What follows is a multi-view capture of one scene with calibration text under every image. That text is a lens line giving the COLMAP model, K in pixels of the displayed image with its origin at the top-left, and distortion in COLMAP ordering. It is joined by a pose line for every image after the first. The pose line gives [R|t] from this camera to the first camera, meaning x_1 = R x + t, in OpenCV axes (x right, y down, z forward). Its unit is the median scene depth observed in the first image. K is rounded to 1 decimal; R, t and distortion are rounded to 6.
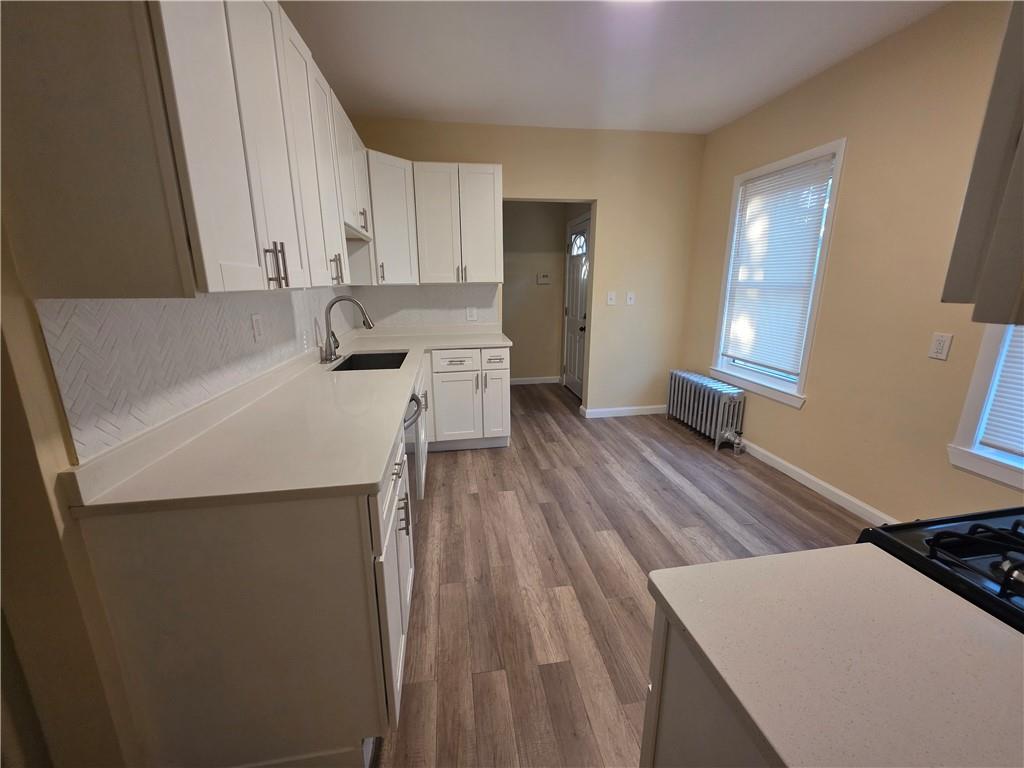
lens RADIAL K [[408.2, 0, 510.8], [0, 408.2, 378.1], [0, 0, 1]] dist [0.003697, -0.000716]
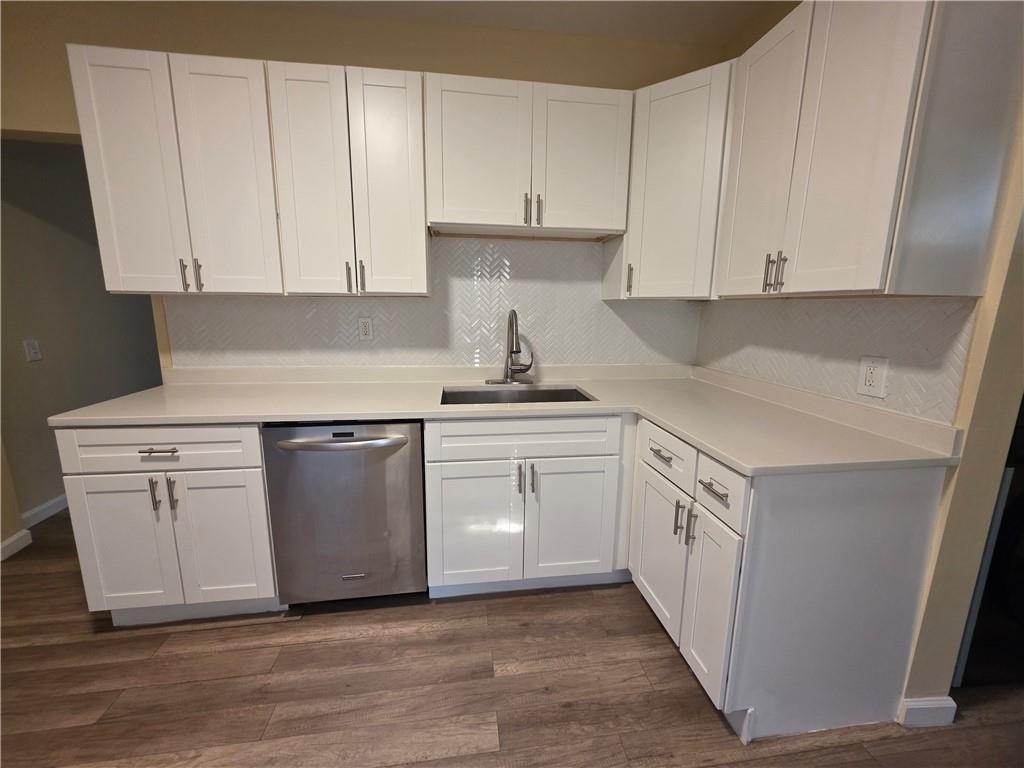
lens RADIAL K [[408.2, 0, 510.8], [0, 408.2, 378.1], [0, 0, 1]] dist [0.003697, -0.000716]
pose [[-0.022931, 0.182556, -0.982928, 0.453040], [-0.241814, 0.952980, 0.182636, -0.237914], [0.970052, 0.241873, 0.022292, 1.094632]]
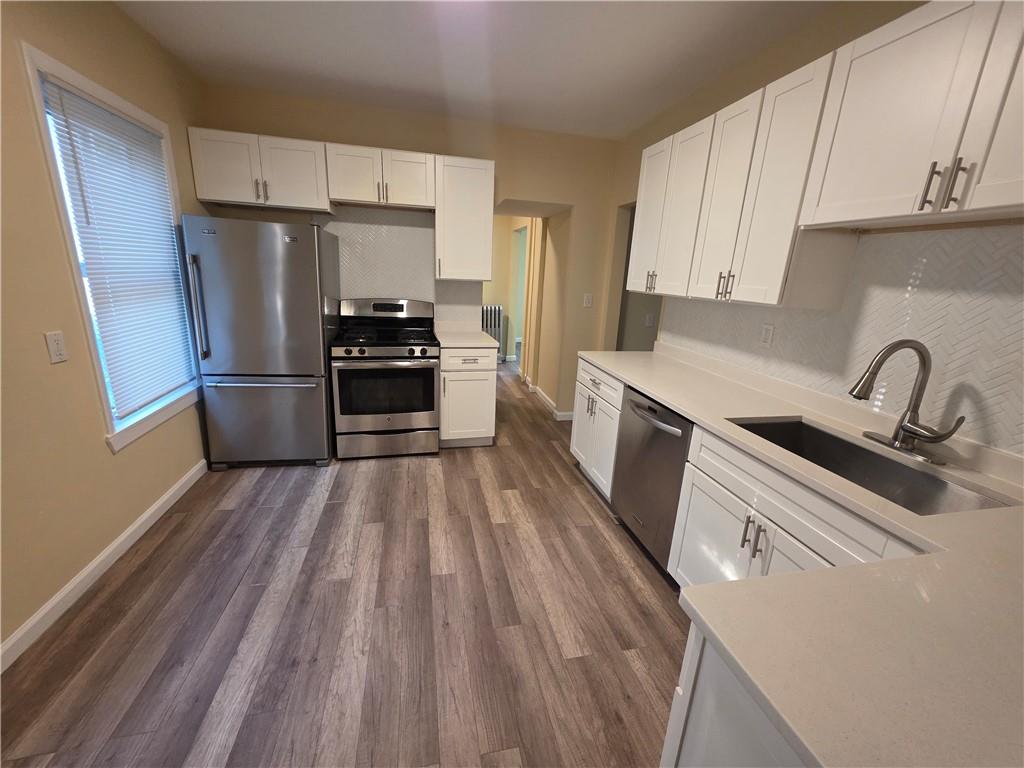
lens RADIAL K [[408.2, 0, 510.8], [0, 408.2, 378.1], [0, 0, 1]] dist [0.003697, -0.000716]
pose [[-0.996735, -0.026017, -0.076438, 0.167796], [-0.059173, 0.879469, 0.472263, -0.412725], [0.054938, 0.475244, -0.878137, 1.591342]]
